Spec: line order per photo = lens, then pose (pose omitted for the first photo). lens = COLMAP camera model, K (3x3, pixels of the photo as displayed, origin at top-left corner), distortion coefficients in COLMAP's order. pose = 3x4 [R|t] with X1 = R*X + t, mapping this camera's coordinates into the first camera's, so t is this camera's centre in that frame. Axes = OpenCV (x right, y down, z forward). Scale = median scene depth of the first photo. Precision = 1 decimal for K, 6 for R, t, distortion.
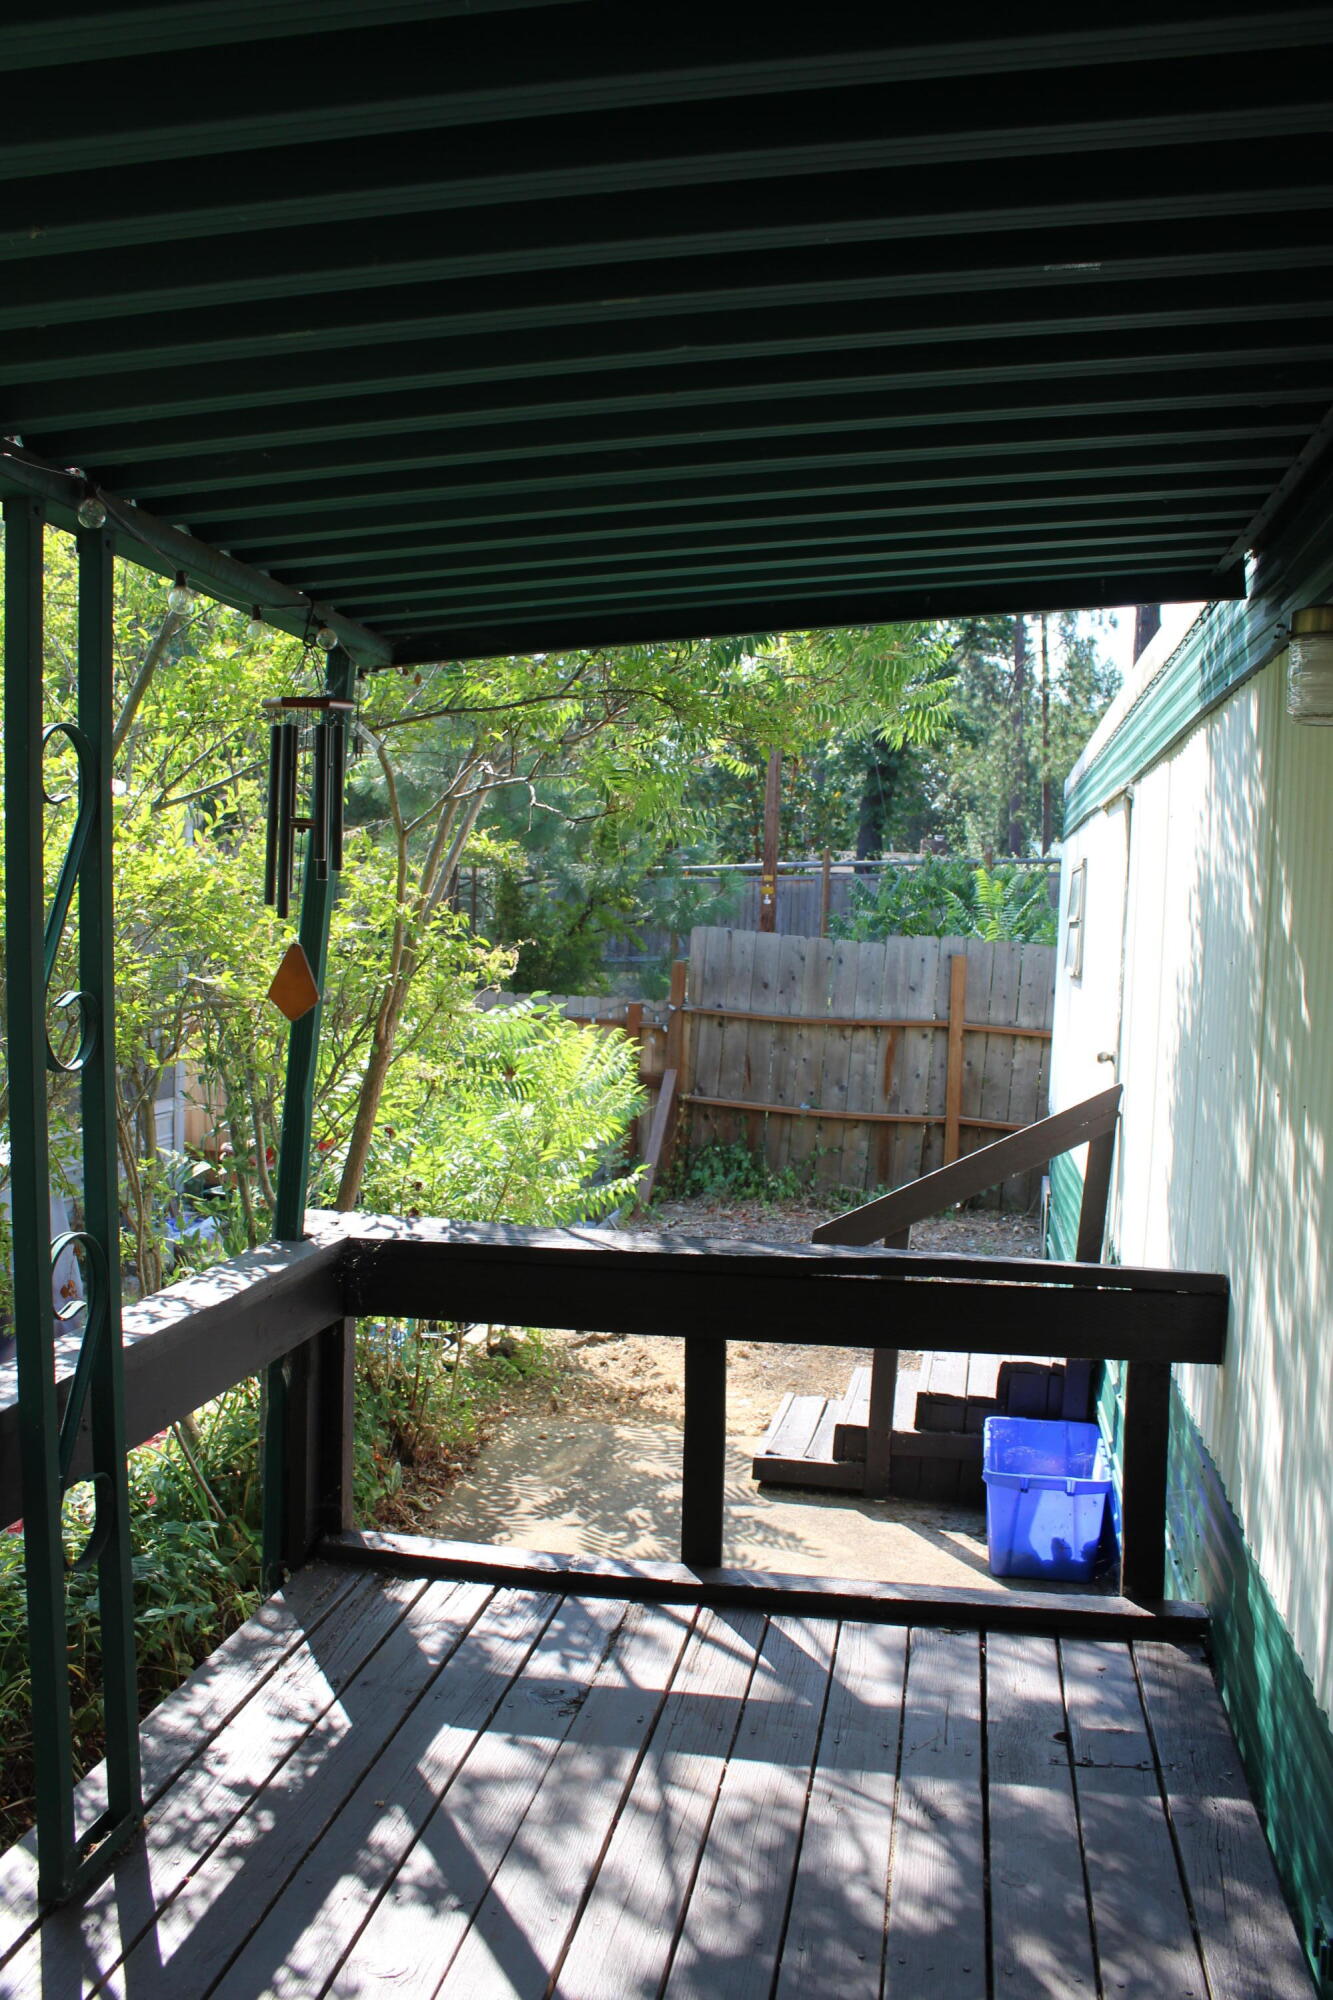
lens RADIAL K [[1665.5, 0, 666.5], [0, 1665.5, 1000.0], [0, 0, 1]] dist [-0.174990, 0.150842]
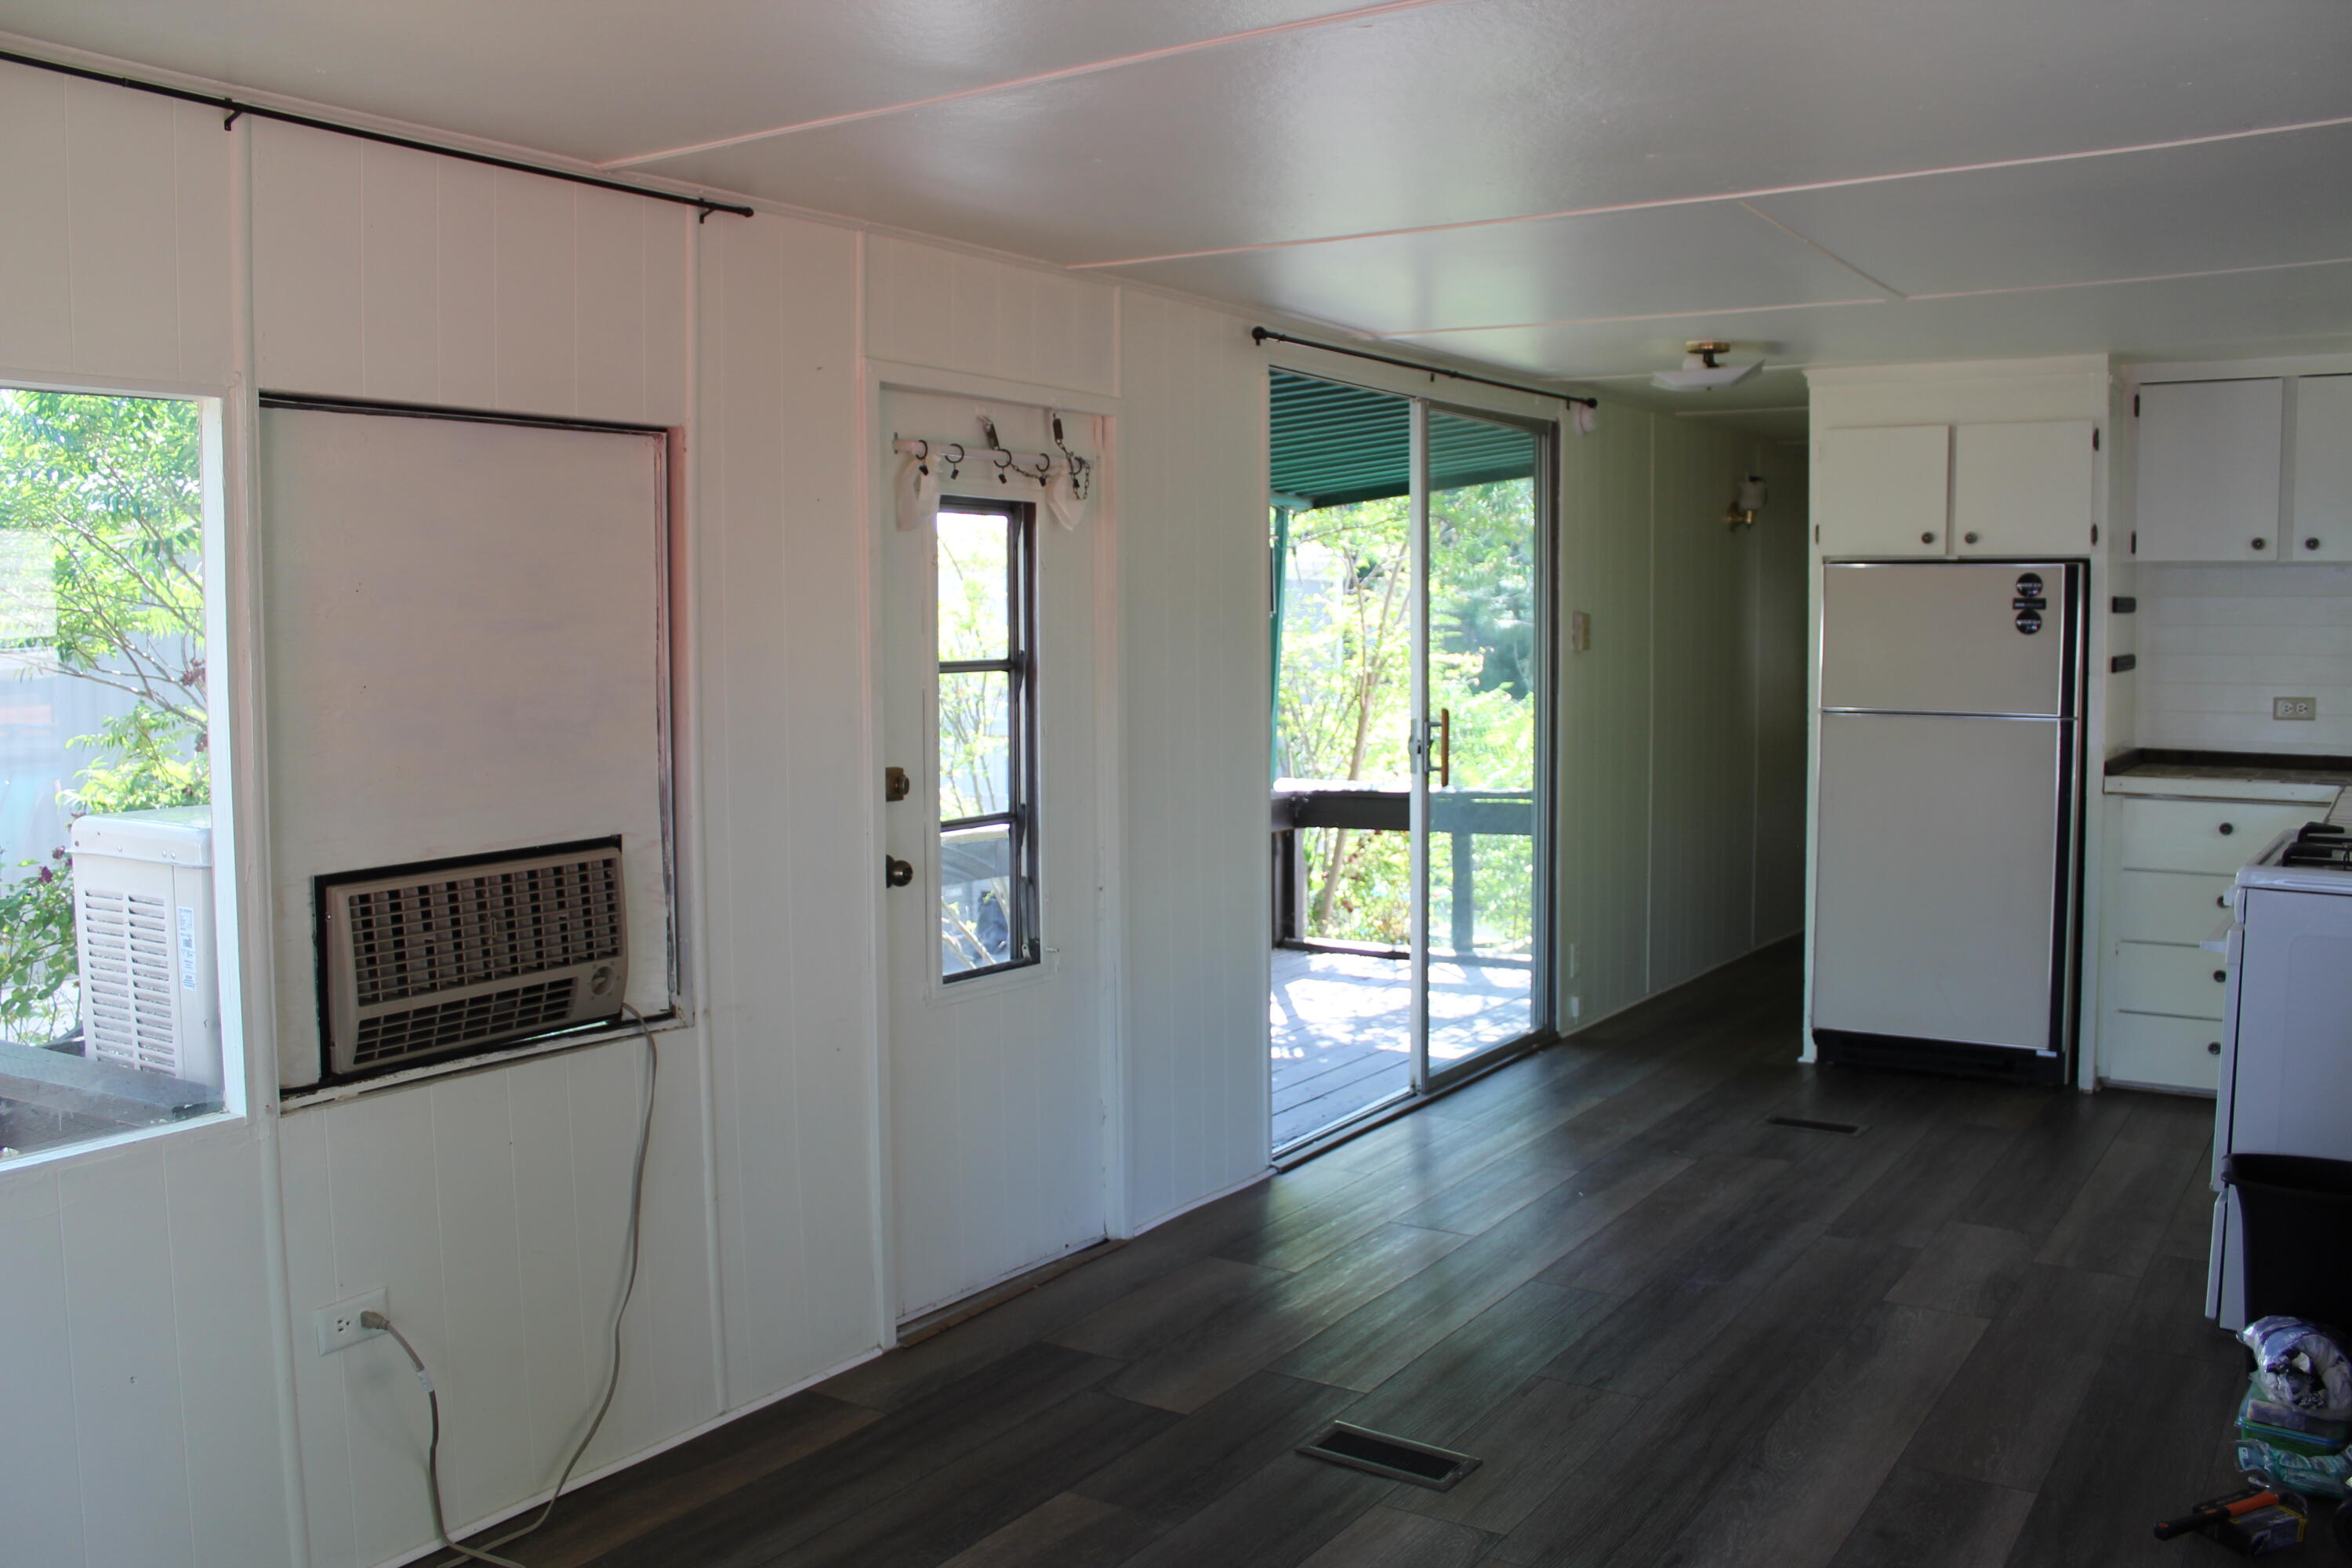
lens RADIAL K [[1958.7, 0, 1219.7], [0, 1958.7, 762.3], [0, 0, 1]] dist [-0.174990, 0.150842]
pose [[0.918456, -0.019745, -0.395030, 0.692860], [0.022589, 0.999742, 0.002549, 0.101775], [0.394878, -0.011264, 0.918665, -1.296919]]
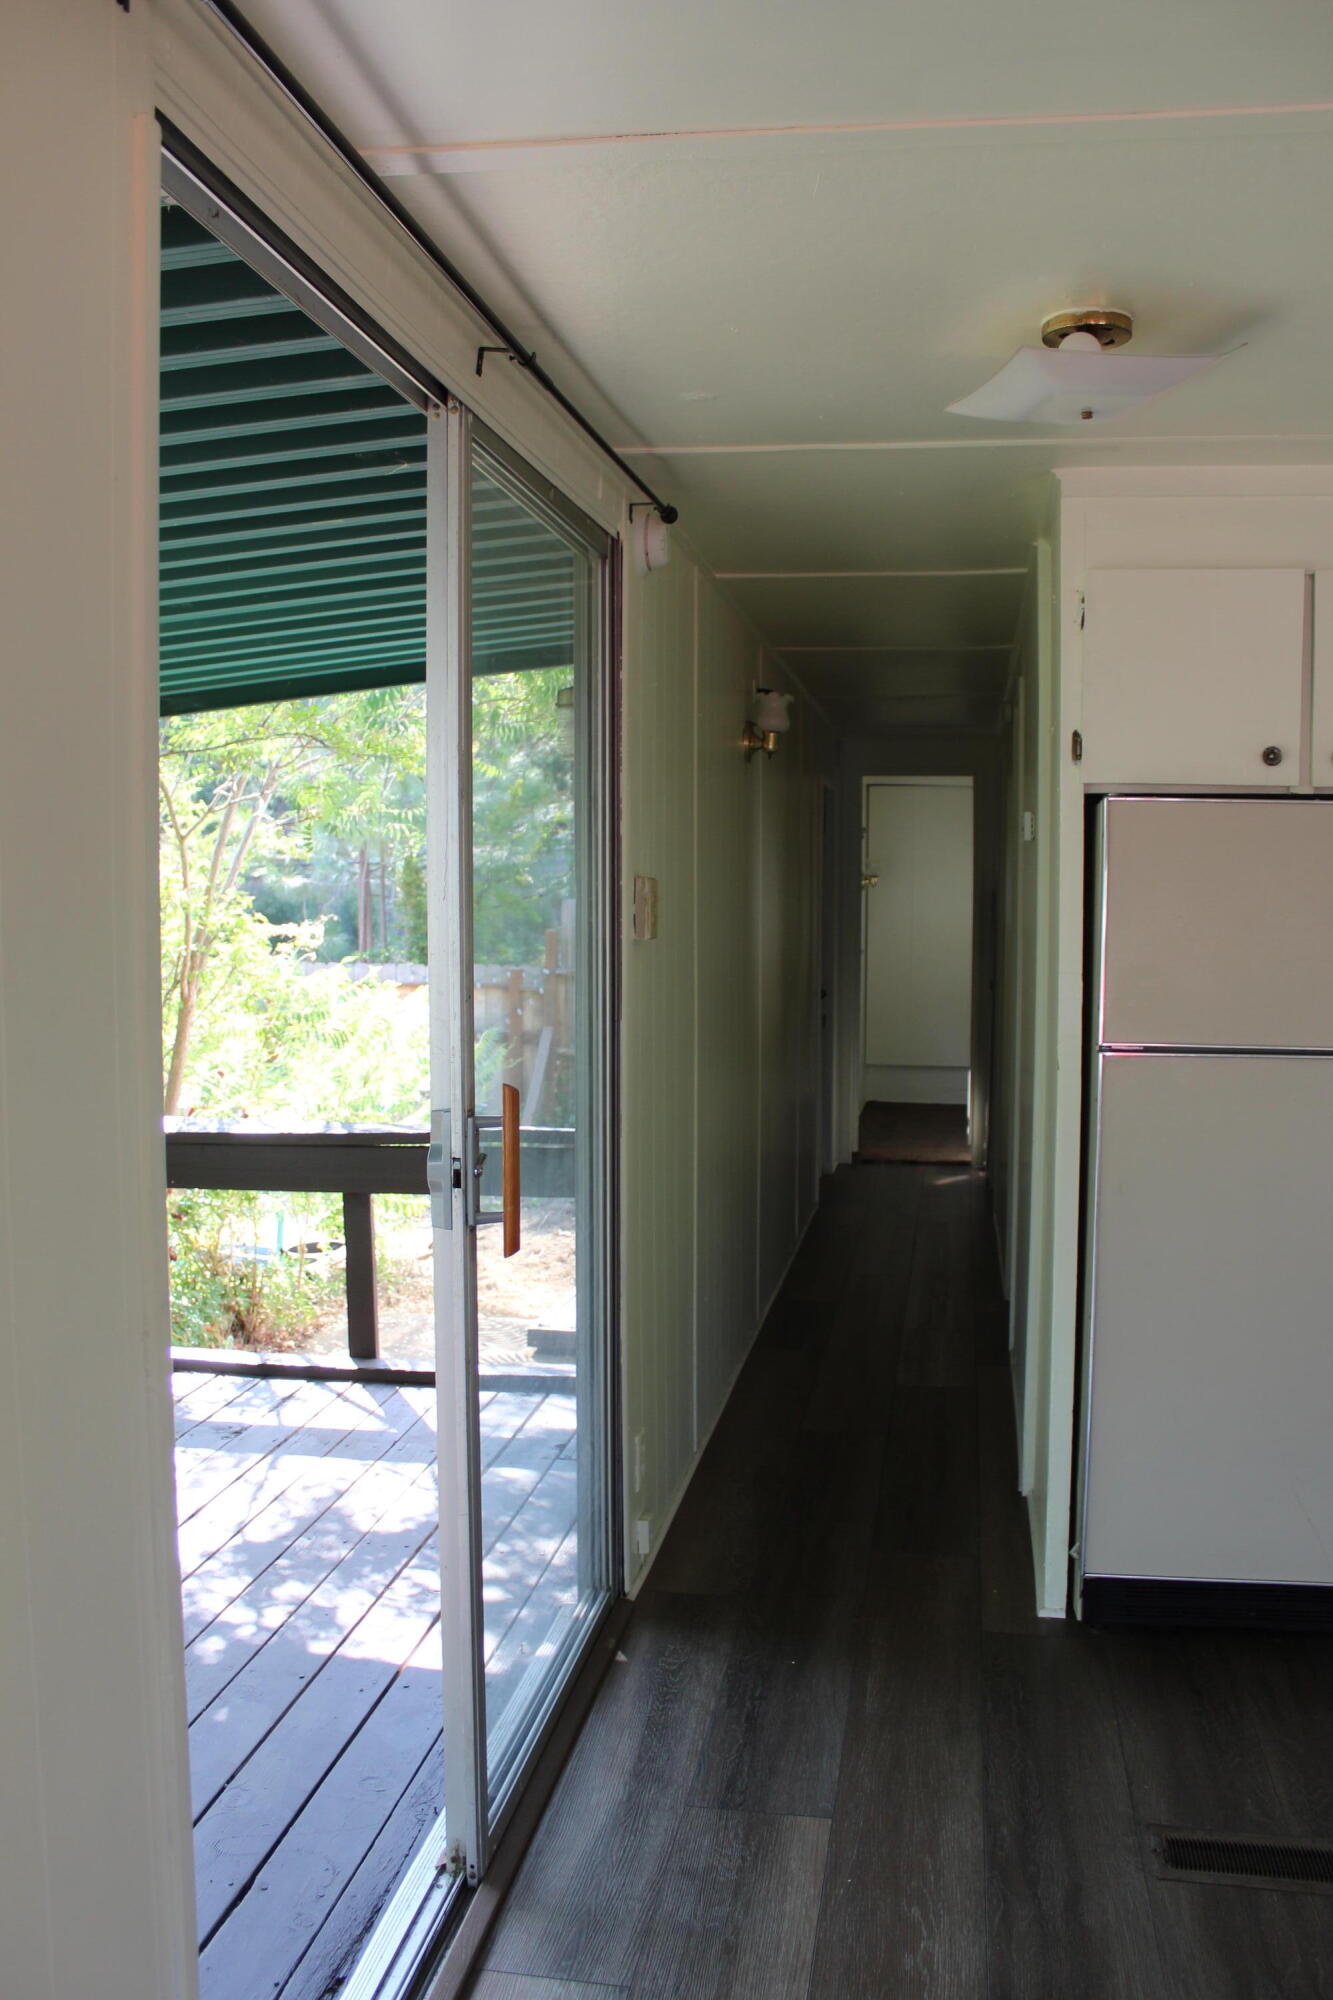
lens RADIAL K [[1665.5, 0, 666.5], [0, 1665.5, 1000.0], [0, 0, 1]] dist [-0.174990, 0.150842]
pose [[0.999210, -0.038392, -0.010302, 0.306356], [0.038557, 0.999124, 0.016265, 0.027302], [0.009669, -0.016650, 0.999815, -0.394004]]
